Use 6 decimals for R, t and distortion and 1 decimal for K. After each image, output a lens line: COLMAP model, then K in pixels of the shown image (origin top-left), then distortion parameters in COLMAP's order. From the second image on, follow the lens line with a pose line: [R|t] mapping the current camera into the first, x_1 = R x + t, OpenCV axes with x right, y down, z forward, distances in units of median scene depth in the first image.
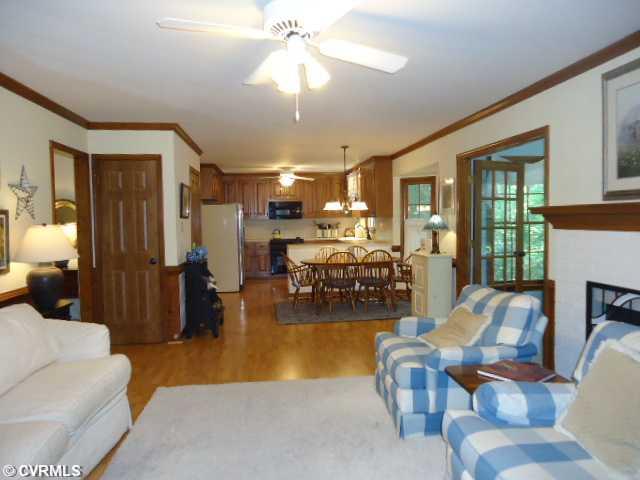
lens RADIAL K [[473.3, 0, 330.6], [0, 473.3, 242.5], [0, 0, 1]] dist [0.096060, -0.000104]
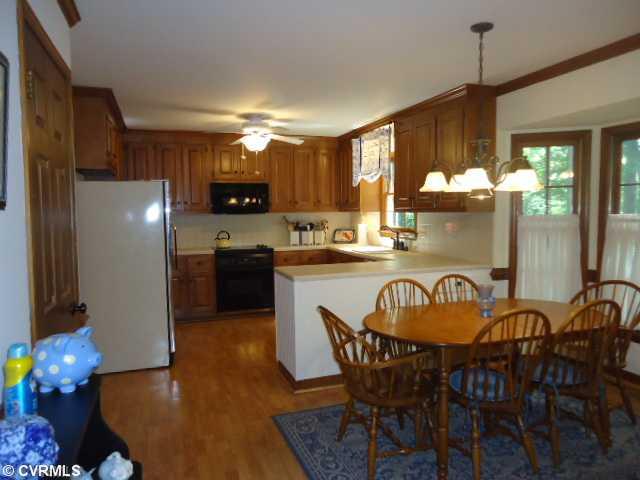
lens RADIAL K [[473.3, 0, 330.6], [0, 473.3, 242.5], [0, 0, 1]] dist [0.096060, -0.000104]
pose [[0.976685, -0.004651, 0.214629, -0.129576], [0.002404, 0.999940, 0.010728, -0.023097], [-0.214666, -0.009962, 0.976637, 0.473129]]
